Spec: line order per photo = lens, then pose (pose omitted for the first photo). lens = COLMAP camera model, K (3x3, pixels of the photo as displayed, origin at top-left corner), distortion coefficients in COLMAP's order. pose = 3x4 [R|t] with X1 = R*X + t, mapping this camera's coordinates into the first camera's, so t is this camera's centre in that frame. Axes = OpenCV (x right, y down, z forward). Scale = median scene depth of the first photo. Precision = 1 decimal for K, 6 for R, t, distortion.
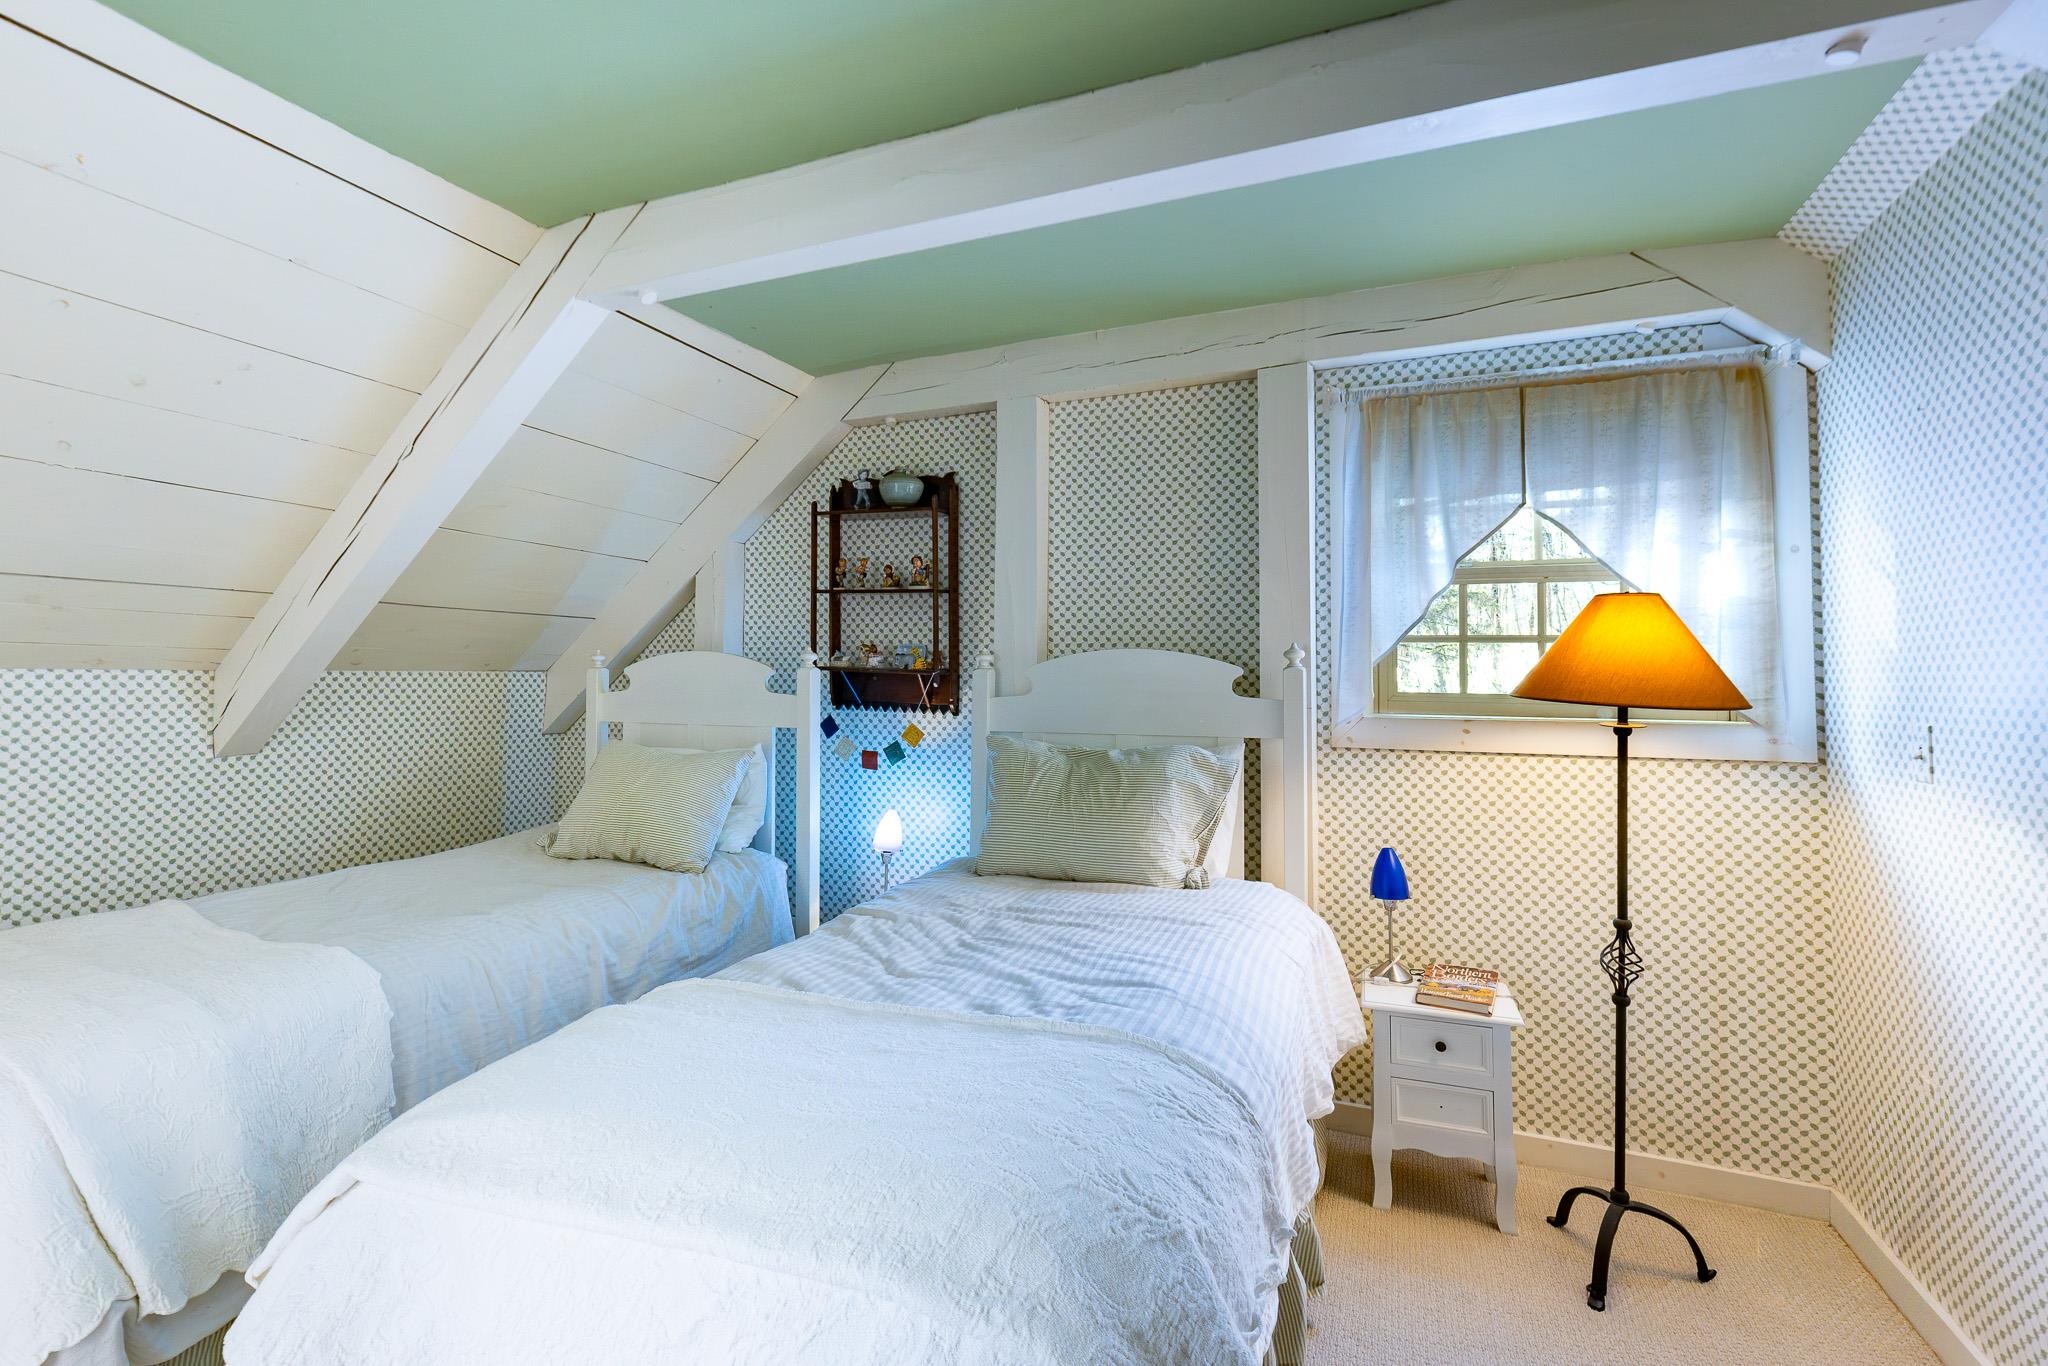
lens RADIAL K [[955.1, 0, 1020.1], [0, 955.1, 638.7], [0, 0, 1]] dist [0.018361, 0.000083]
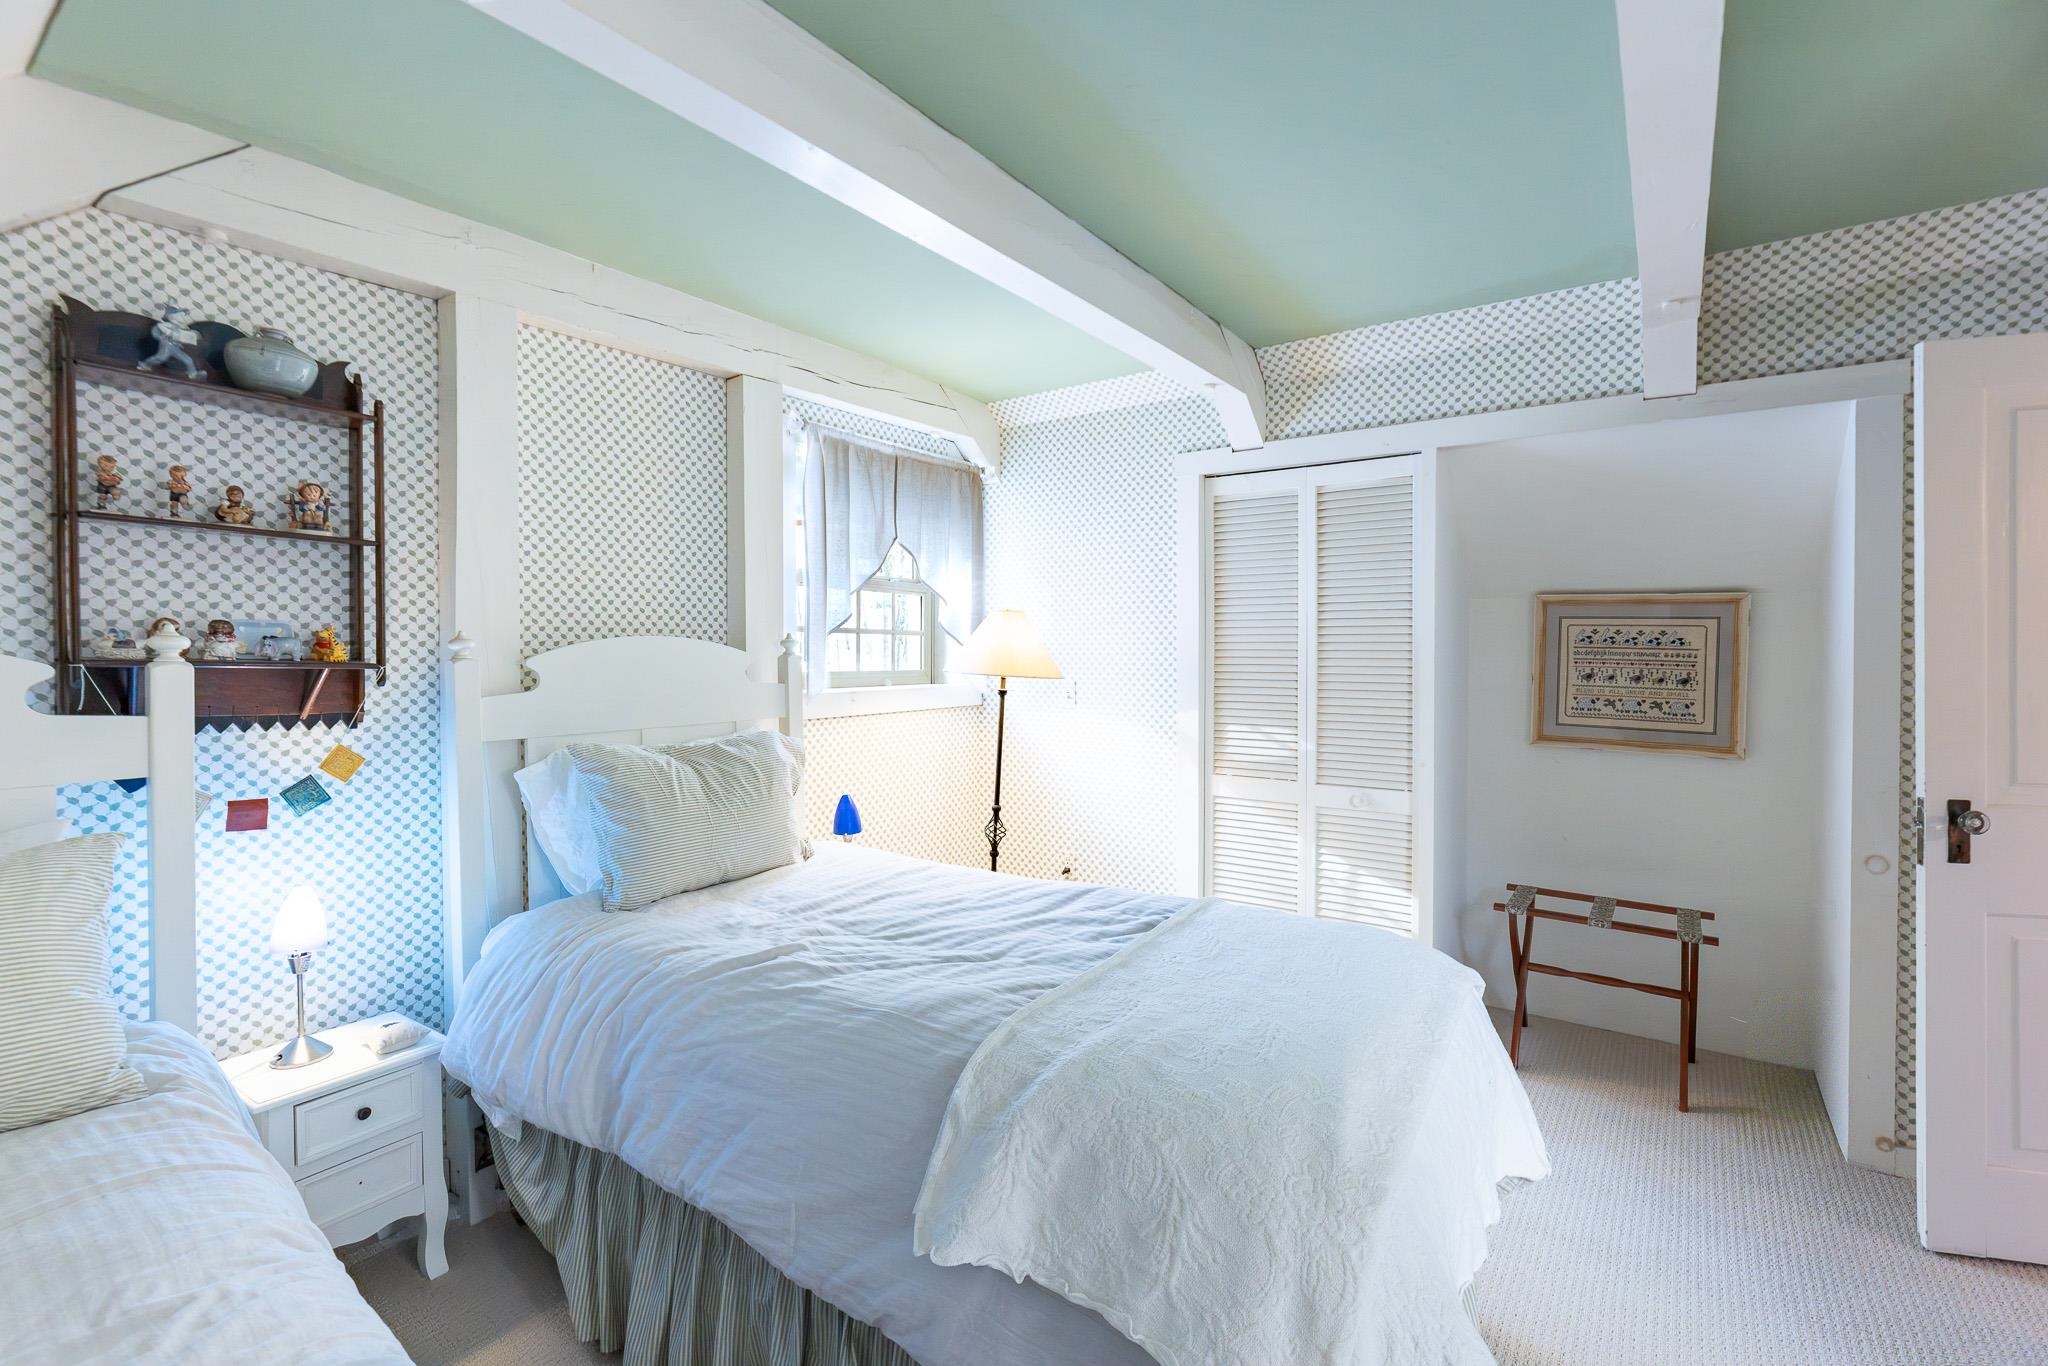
lens RADIAL K [[888.5, 0, 1027.3], [0, 888.5, 642.0], [0, 0, 1]] dist [-0.001126, -0.000135]
pose [[0.240252, -0.001624, 0.970709, -0.631253], [-0.037933, 0.999219, 0.011060, -0.005483], [-0.969969, -0.039479, 0.240003, 0.438825]]
